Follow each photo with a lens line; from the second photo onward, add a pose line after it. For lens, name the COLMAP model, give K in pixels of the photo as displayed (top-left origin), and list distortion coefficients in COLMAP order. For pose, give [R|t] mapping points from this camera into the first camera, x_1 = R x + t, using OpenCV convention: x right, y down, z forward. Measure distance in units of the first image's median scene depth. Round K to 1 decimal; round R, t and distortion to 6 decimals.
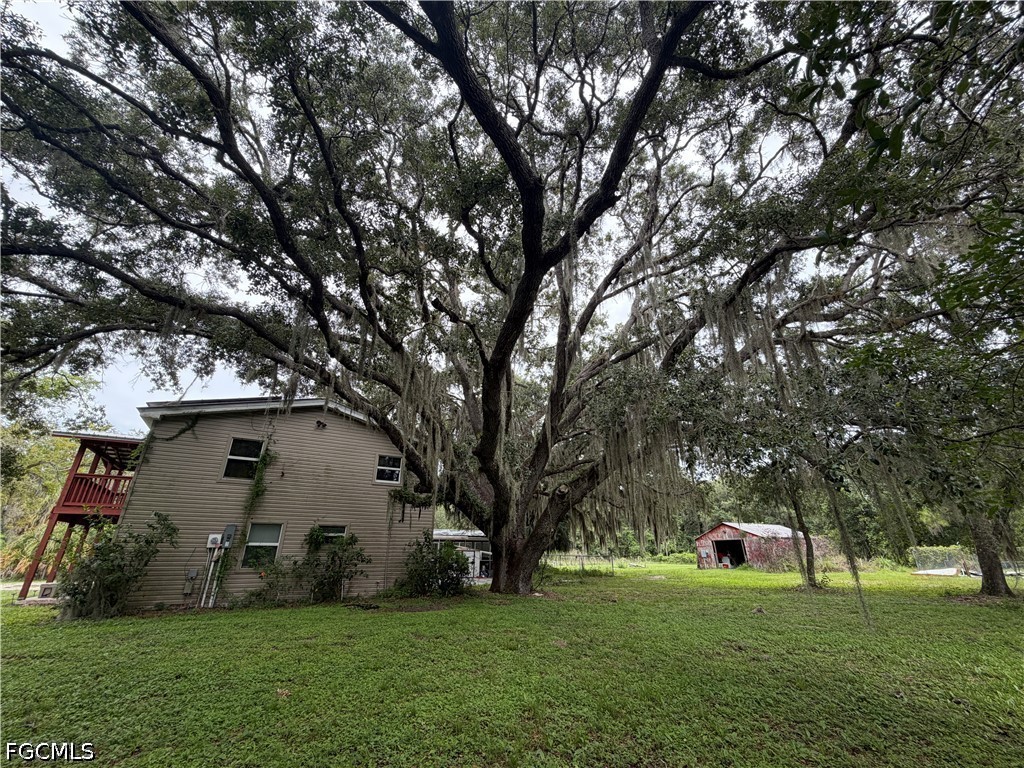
lens RADIAL K [[405.3, 0, 513.3], [0, 405.3, 386.2], [0, 0, 1]] dist [-0.000246, 0.000098]
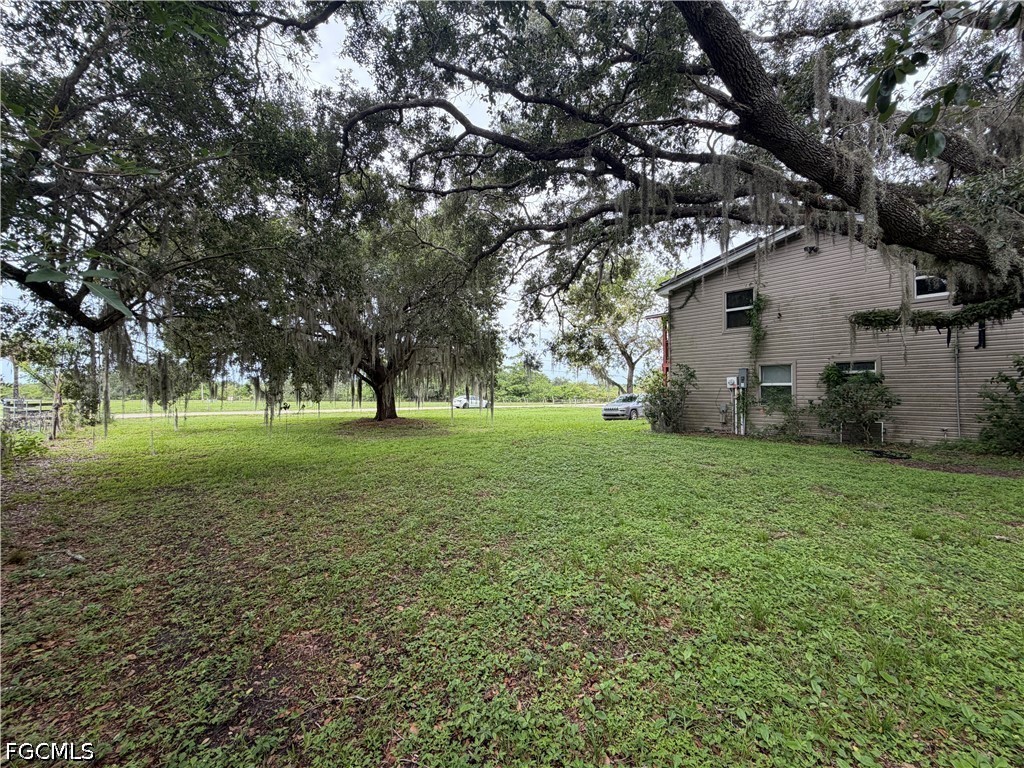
lens RADIAL K [[405.3, 0, 513.3], [0, 405.3, 386.2], [0, 0, 1]] dist [-0.000246, 0.000098]
pose [[0.200948, -0.015589, -0.979478, 0.243210], [0.373009, 0.925768, 0.061792, 0.082334], [0.905806, -0.377771, 0.191846, 0.197989]]
